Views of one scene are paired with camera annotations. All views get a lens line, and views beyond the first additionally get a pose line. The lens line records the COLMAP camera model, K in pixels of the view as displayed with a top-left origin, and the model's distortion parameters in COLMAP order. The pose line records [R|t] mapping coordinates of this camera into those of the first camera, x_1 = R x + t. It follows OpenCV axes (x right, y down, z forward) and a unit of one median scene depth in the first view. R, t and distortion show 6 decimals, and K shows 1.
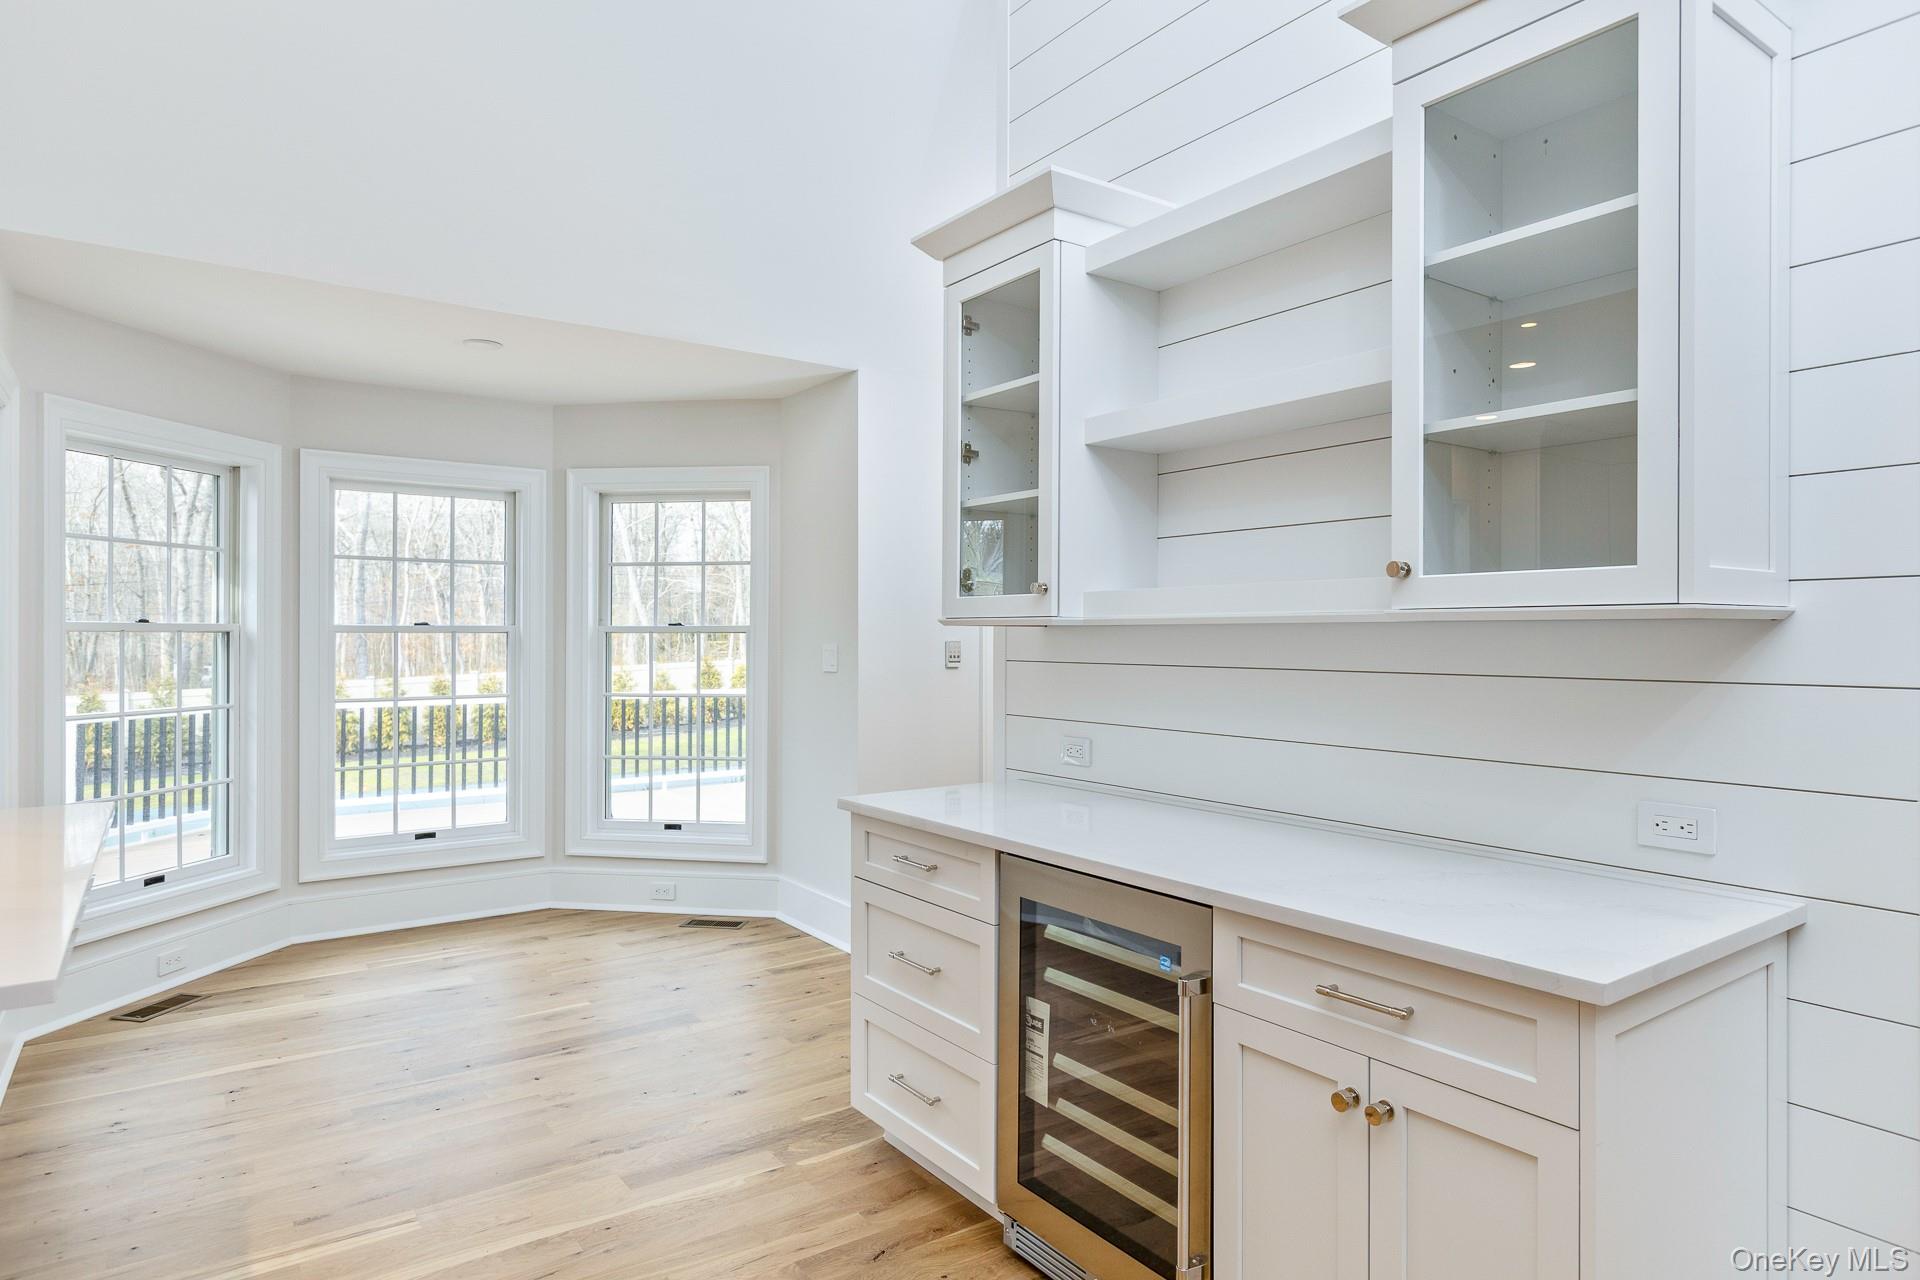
lens RADIAL K [[1114.7, 0, 965.8], [0, 1114.7, 631.3], [0, 0, 1]] dist [0.001895, -0.002676]
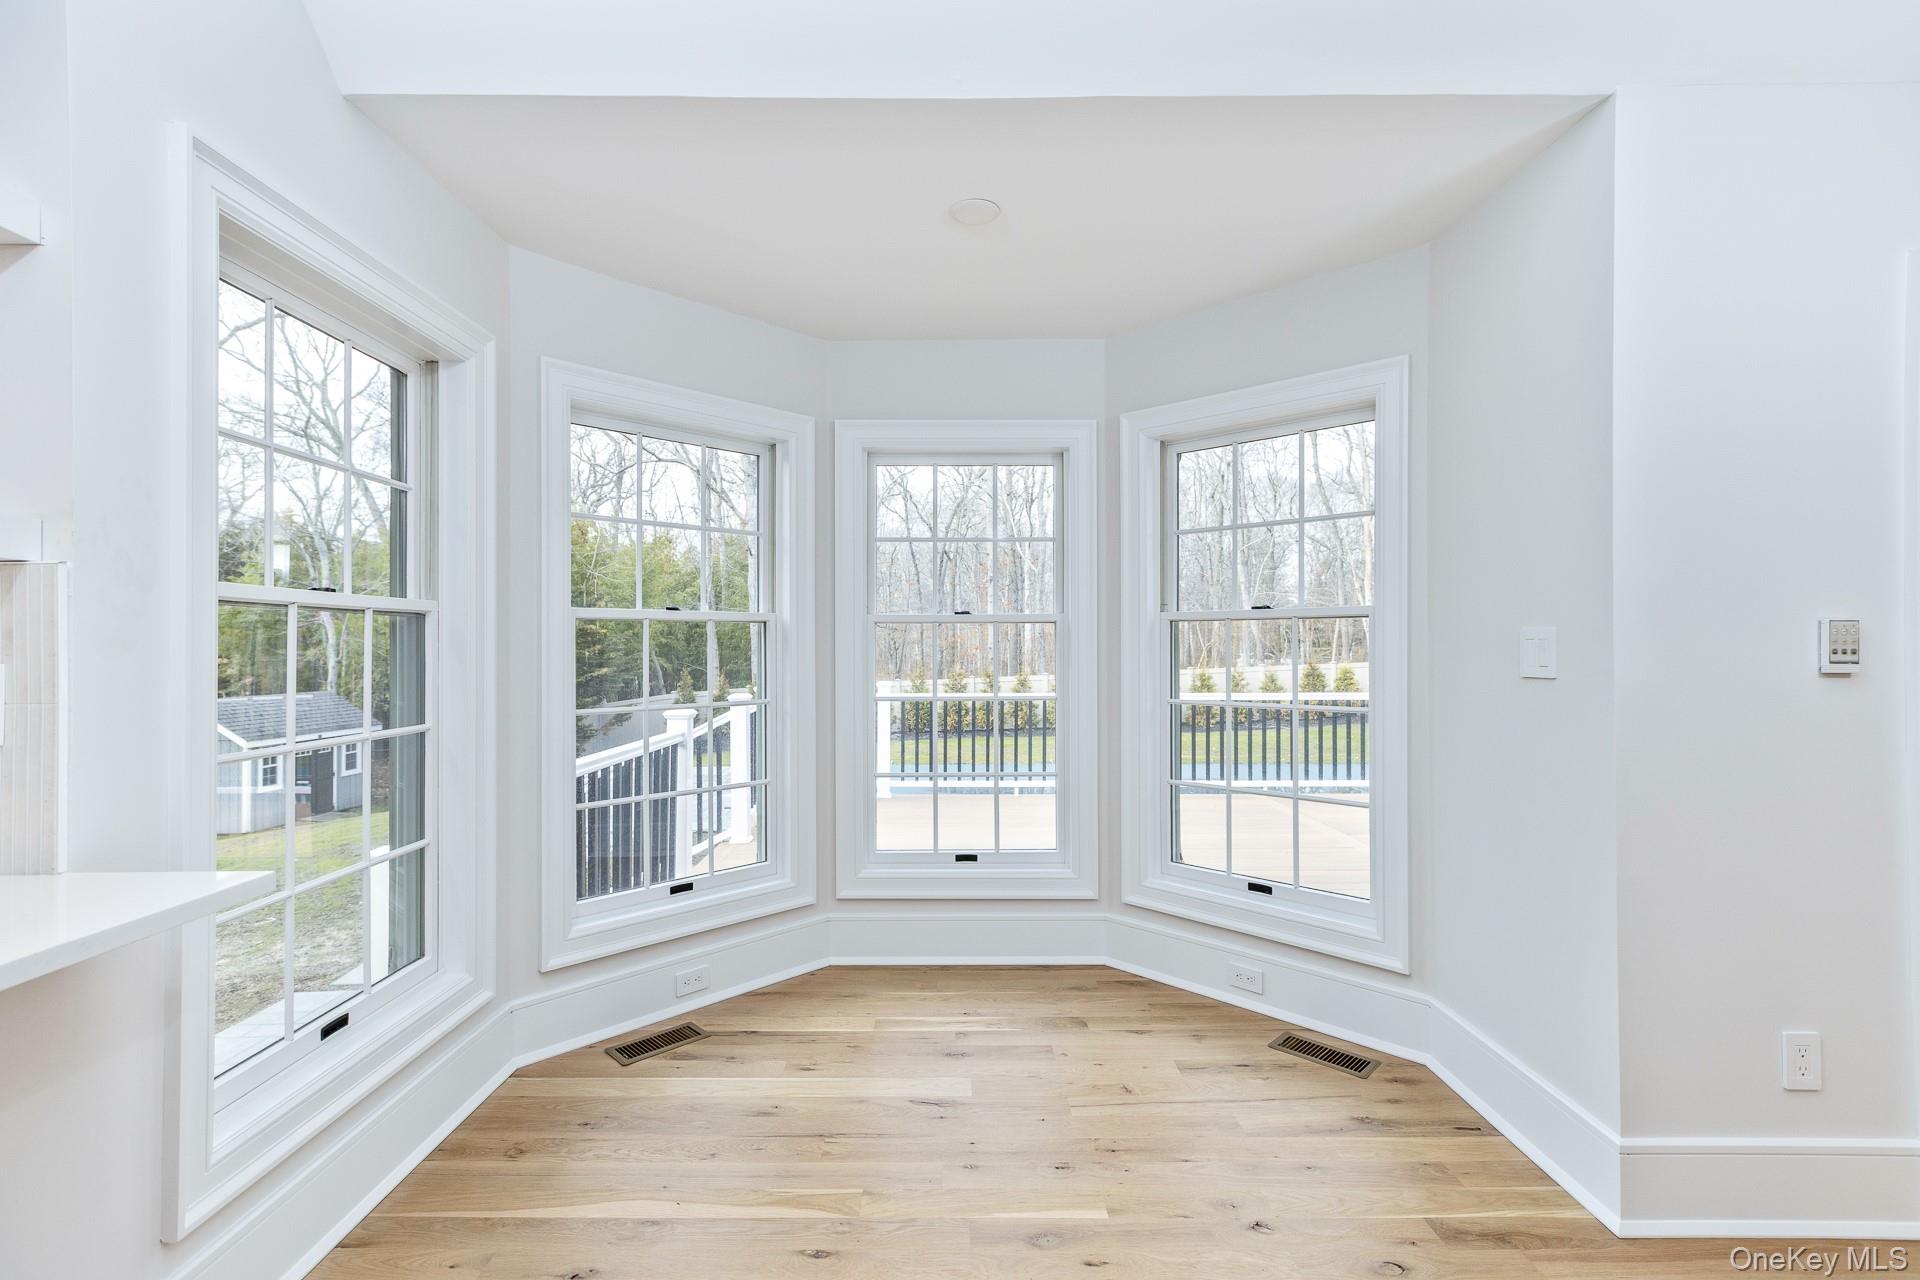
lens RADIAL K [[869.8, 0, 954.3], [0, 869.8, 635.8], [0, 0, 1]] dist [0.010012, 0.000951]
pose [[0.814656, -0.006797, -0.579904, -0.104393], [0.002889, 0.999966, -0.007662, 0.017402], [0.579937, 0.004567, 0.814648, 0.463430]]
